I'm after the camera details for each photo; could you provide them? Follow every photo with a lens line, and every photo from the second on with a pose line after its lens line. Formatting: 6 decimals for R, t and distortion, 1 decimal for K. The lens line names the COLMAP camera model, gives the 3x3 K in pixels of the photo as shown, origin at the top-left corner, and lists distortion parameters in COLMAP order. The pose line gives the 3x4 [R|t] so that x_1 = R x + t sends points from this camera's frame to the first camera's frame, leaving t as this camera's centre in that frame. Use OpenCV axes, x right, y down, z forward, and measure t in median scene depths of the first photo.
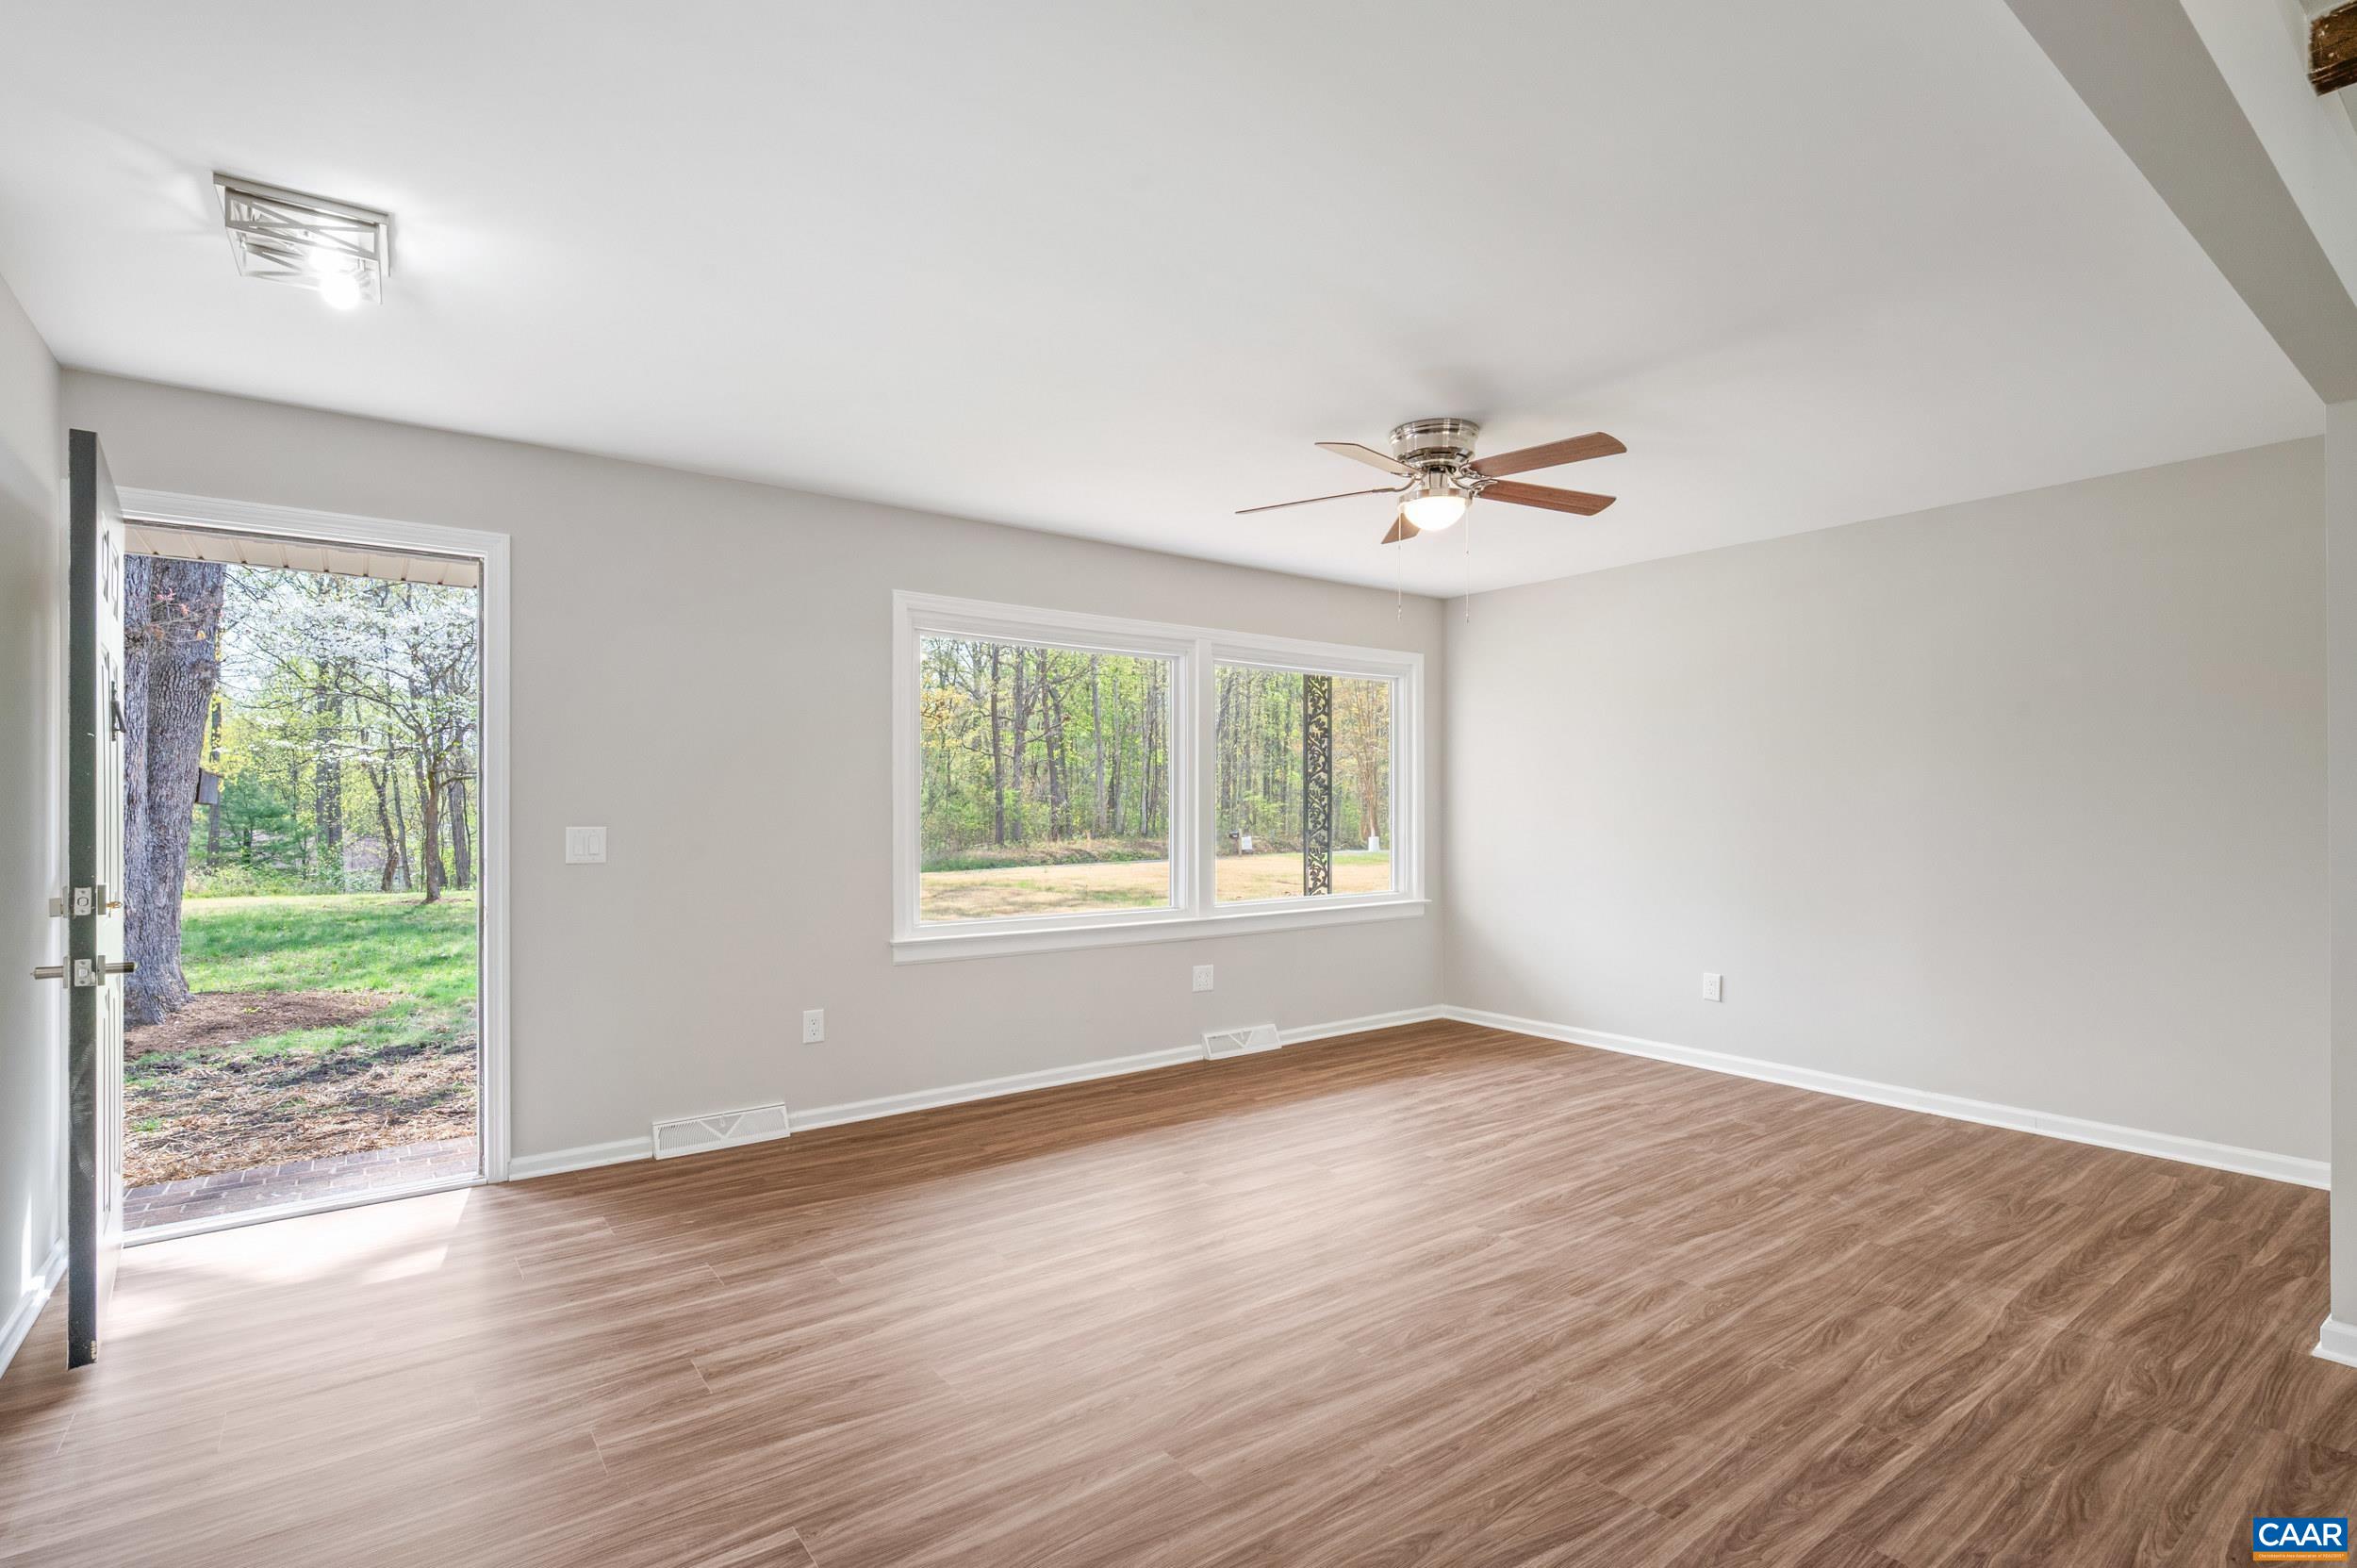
lens RADIAL K [[1096.0, 0, 1172.0], [0, 1096.0, 800.1], [0, 0, 1]] dist [0.003810, 0.000194]
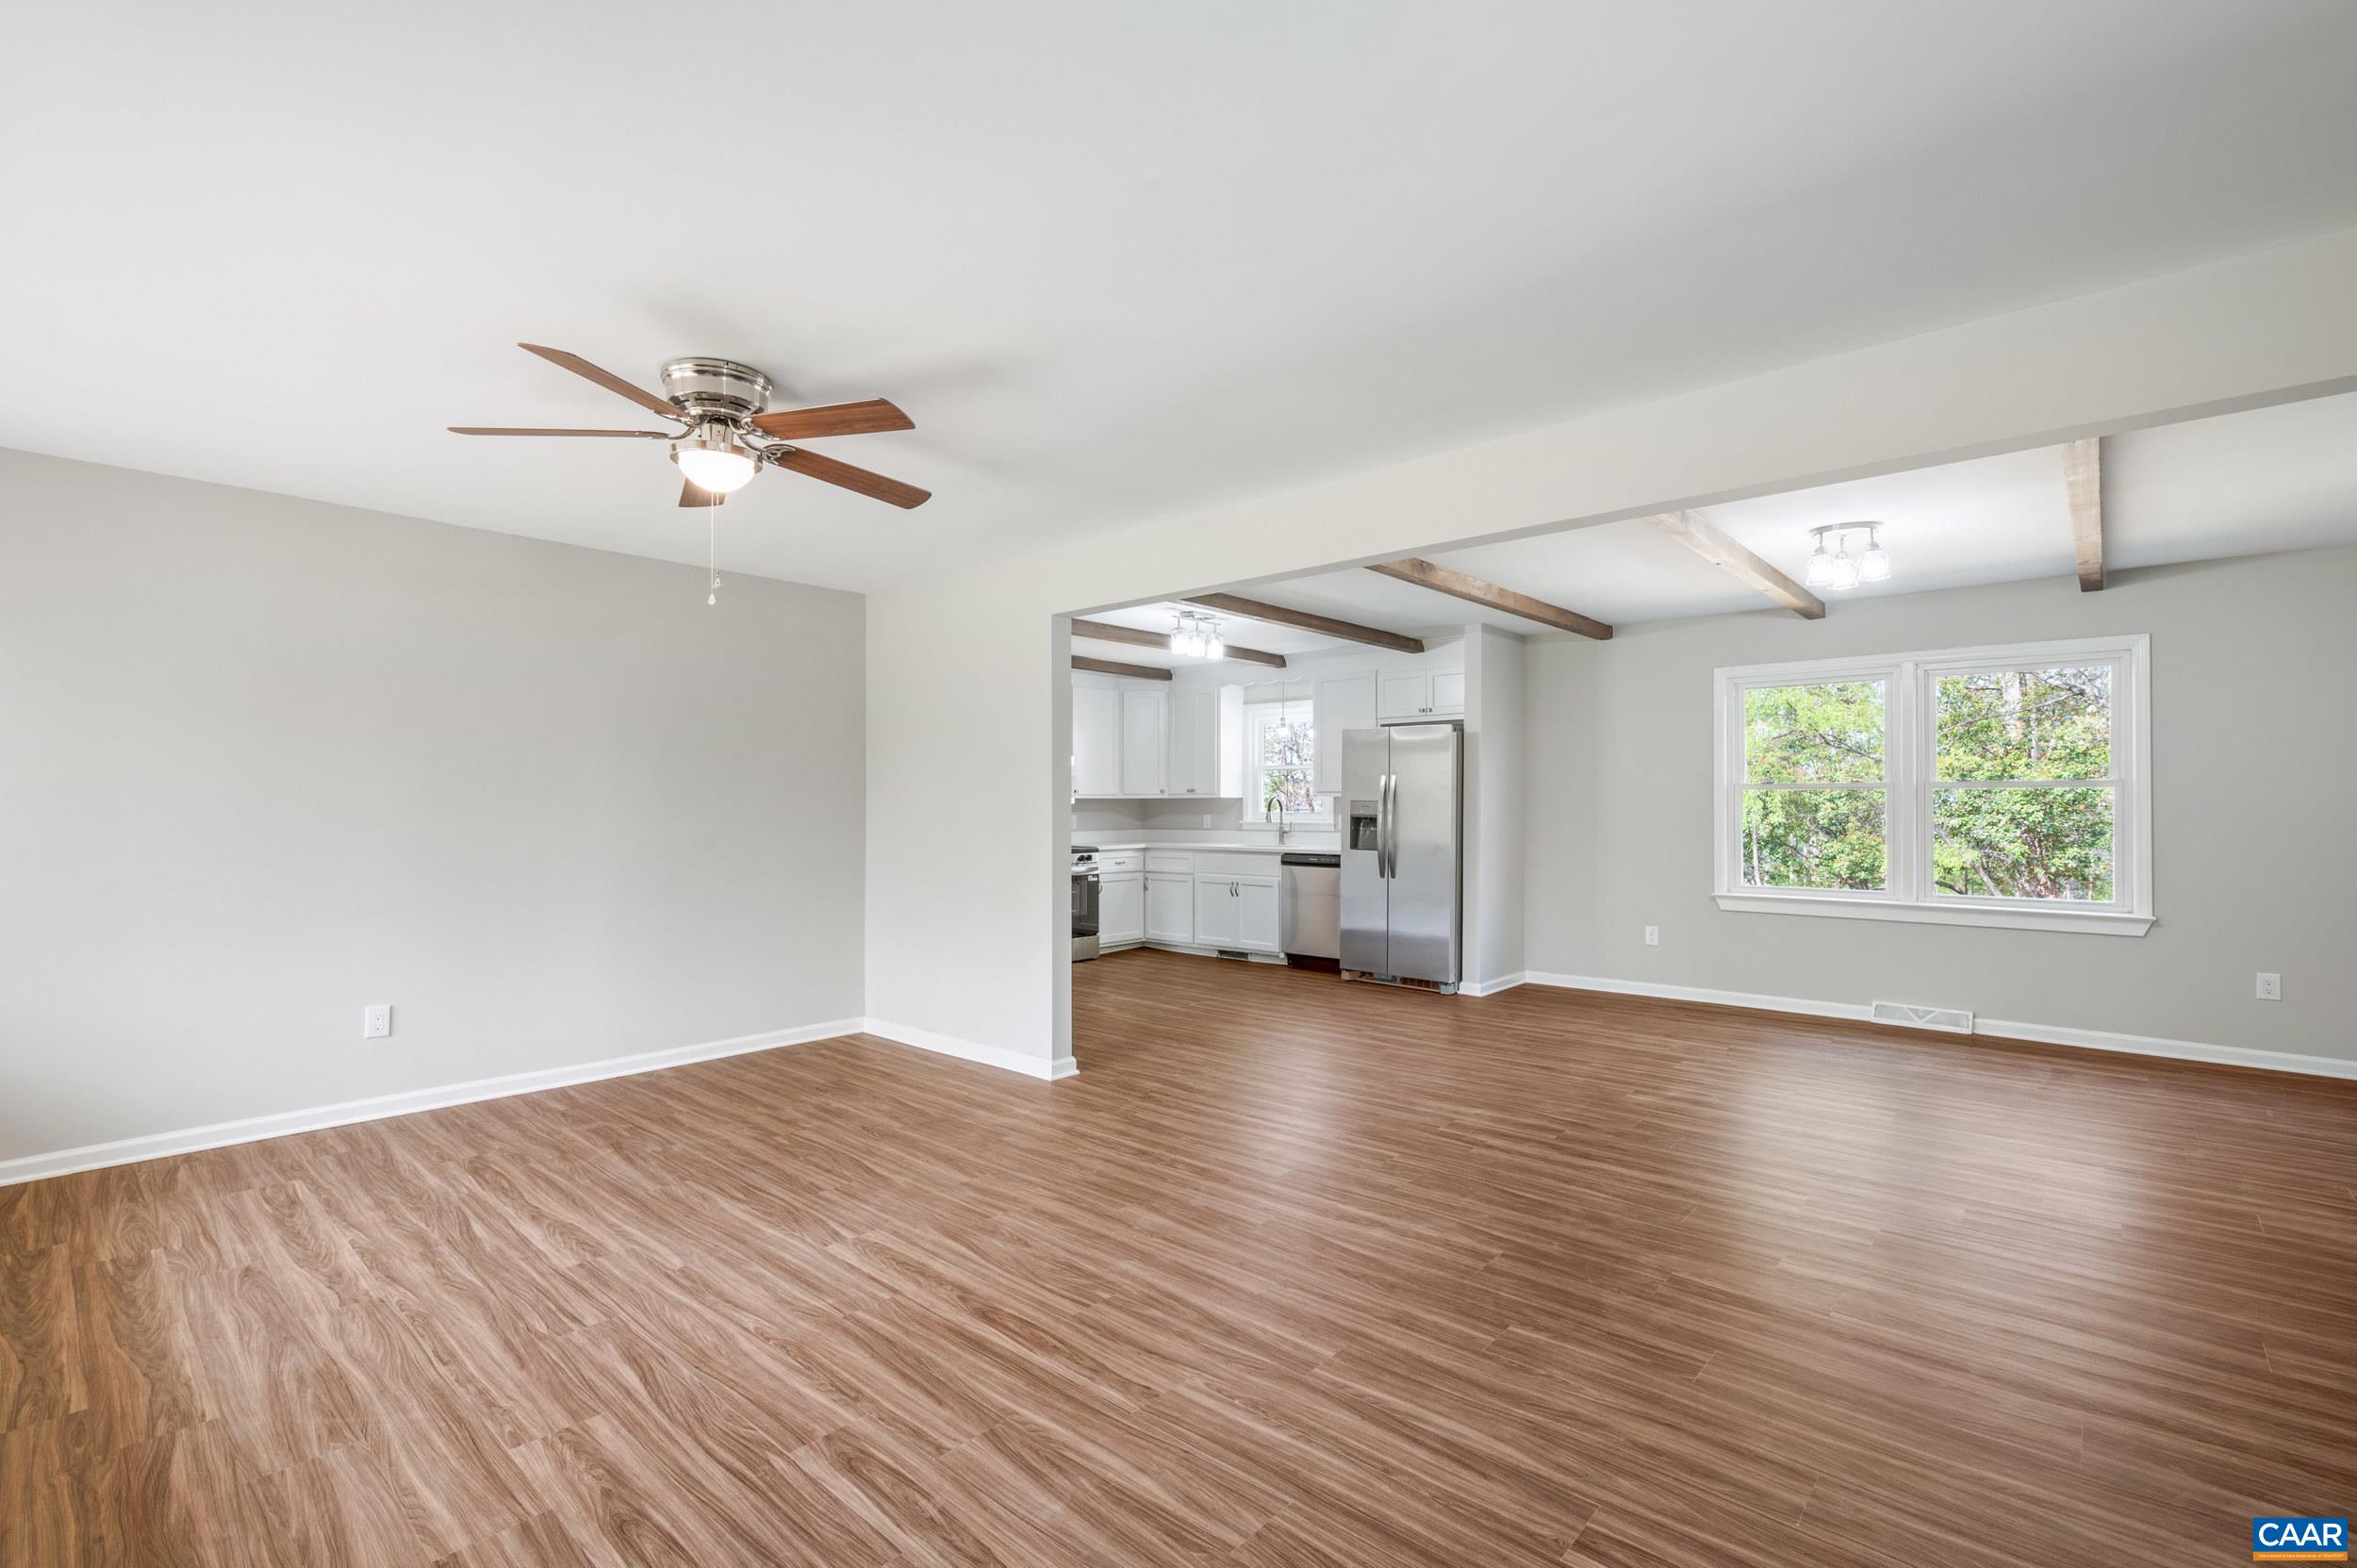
lens RADIAL K [[1050.6, 0, 1171.9], [0, 1050.6, 800.8], [0, 0, 1]] dist [-0.001169, 0.000800]
pose [[-0.191877, 0.005650, 0.981403, -0.636706], [-0.005002, 0.999965, -0.006734, 0.000479], [-0.981406, -0.006201, -0.191842, 0.811106]]
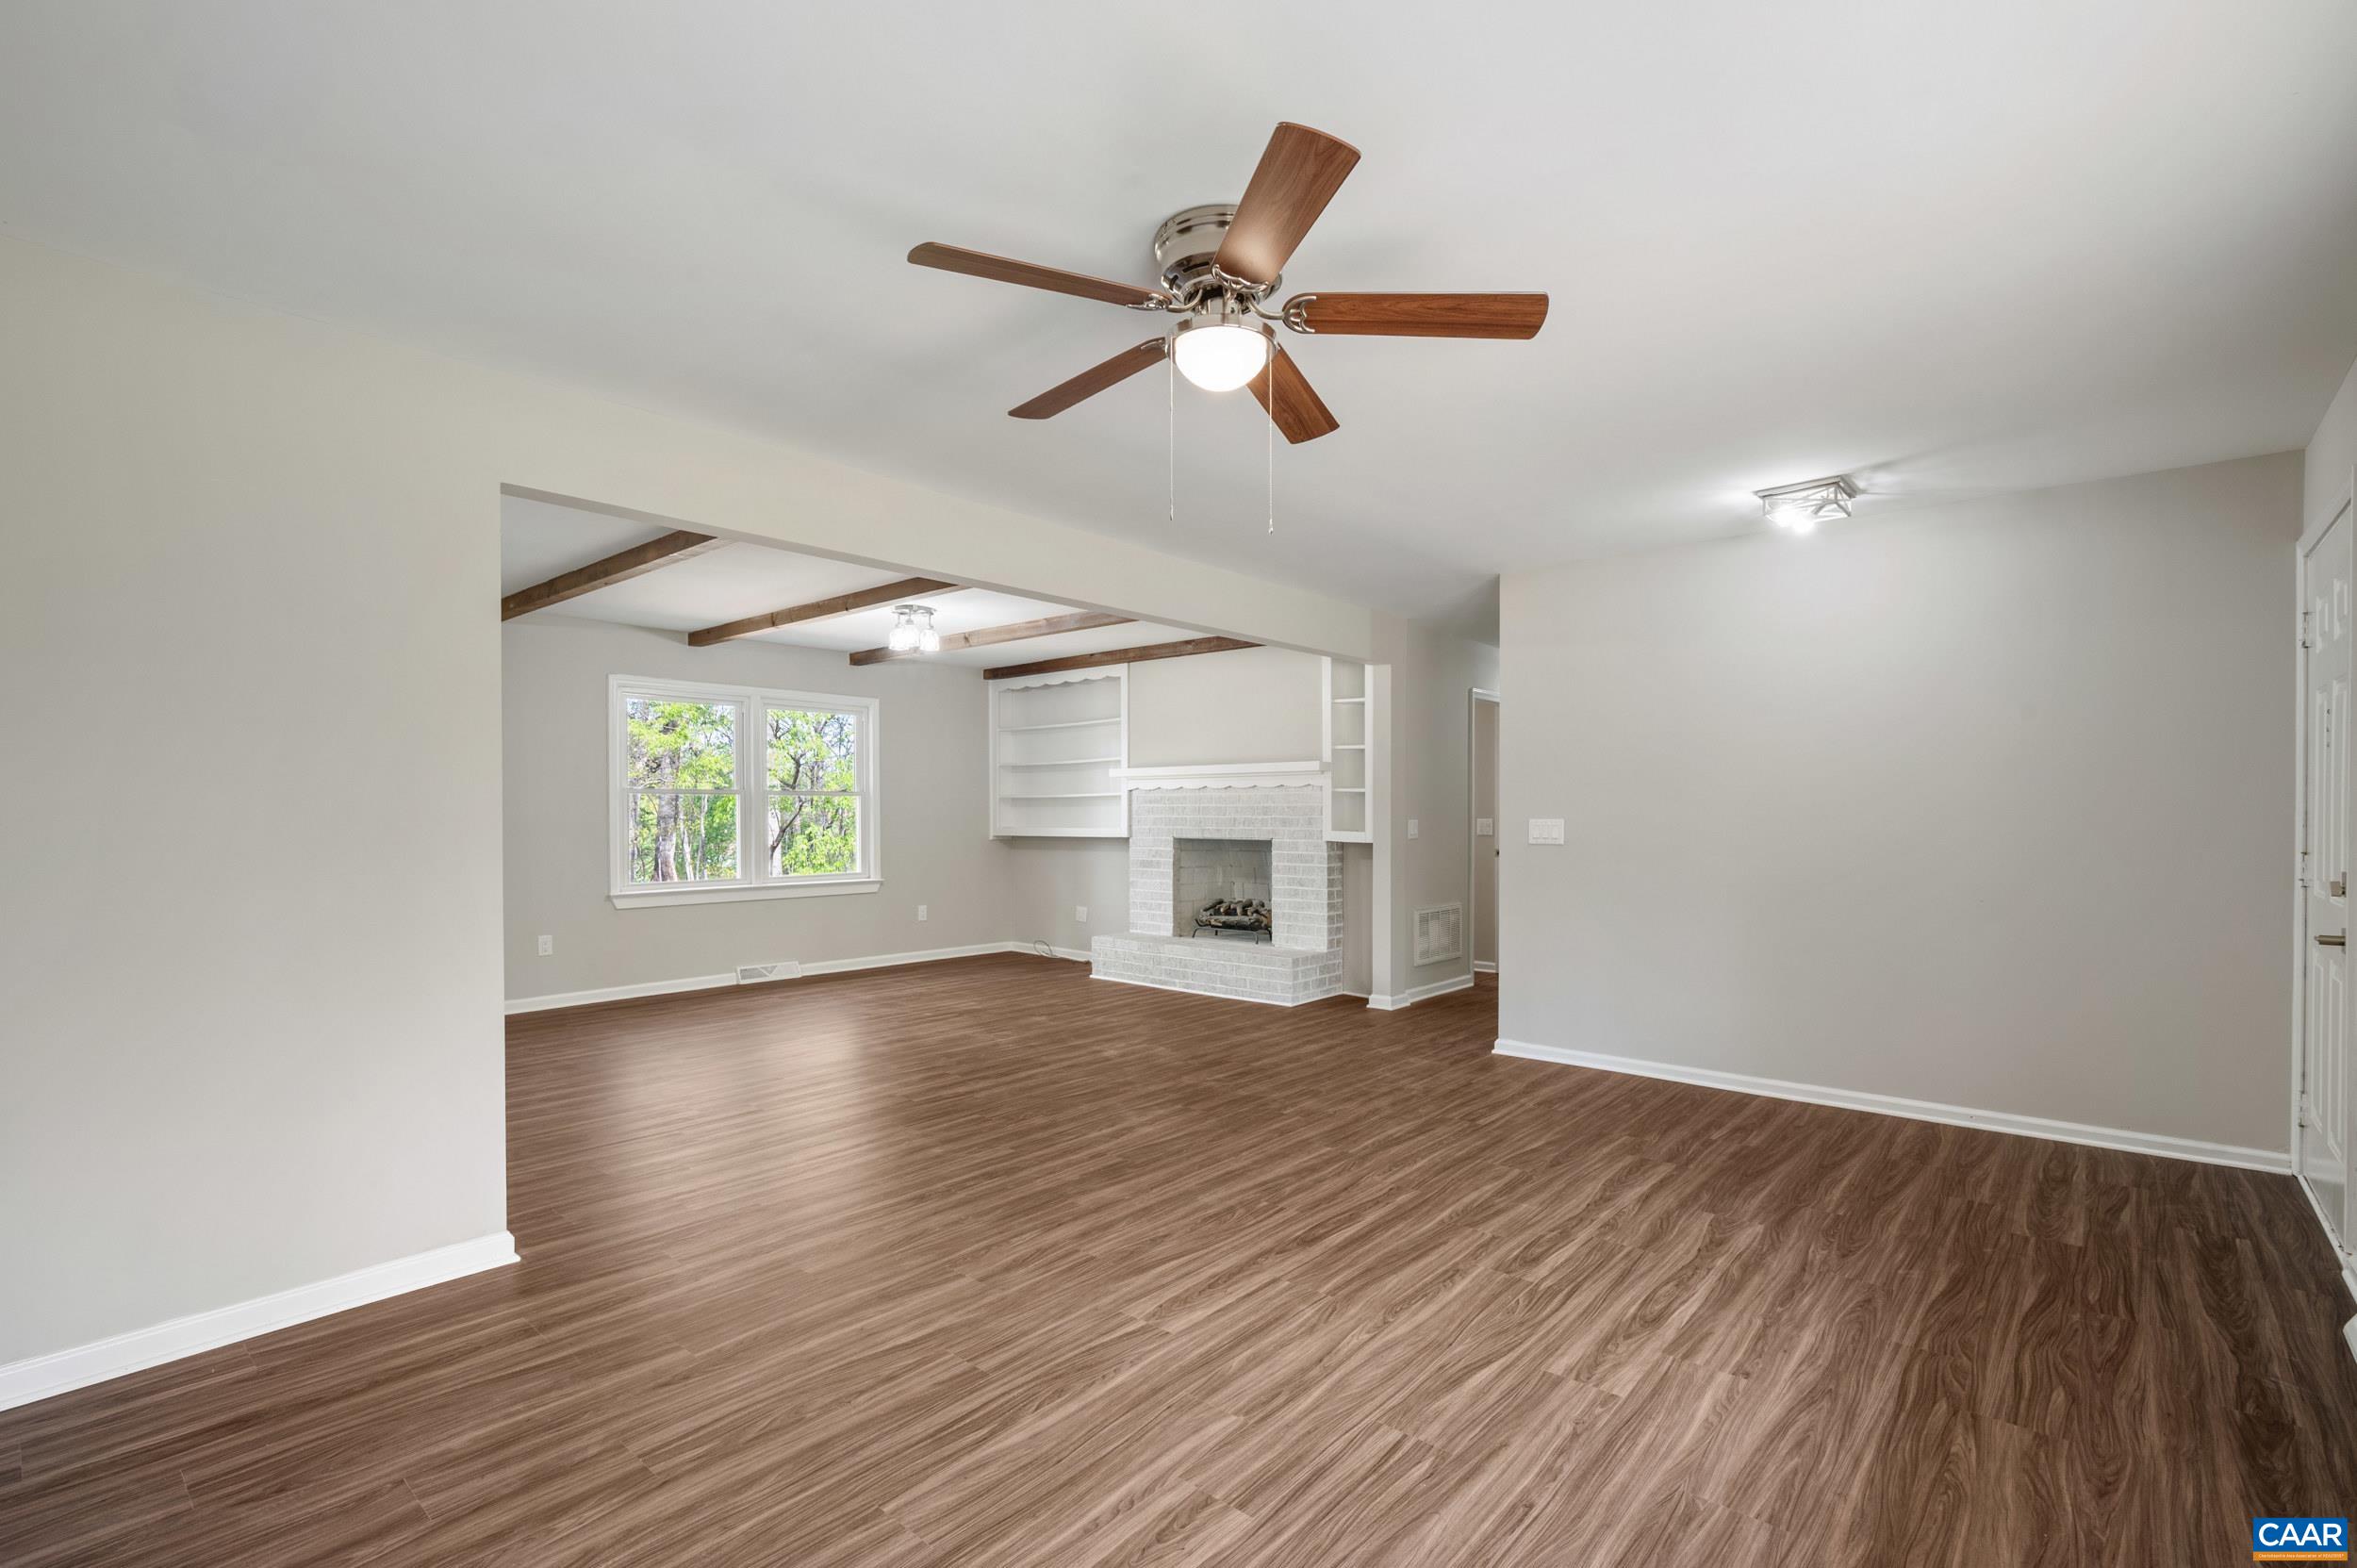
lens RADIAL K [[1076.7, 0, 1172.9], [0, 1076.7, 822.0], [0, 0, 1]] dist [-0.001998, -0.000268]
pose [[-0.976914, 0.005061, -0.213574, 0.407166], [0.003939, 0.999976, 0.005681, 0.009234], [0.213597, 0.004708, -0.976910, 1.628547]]
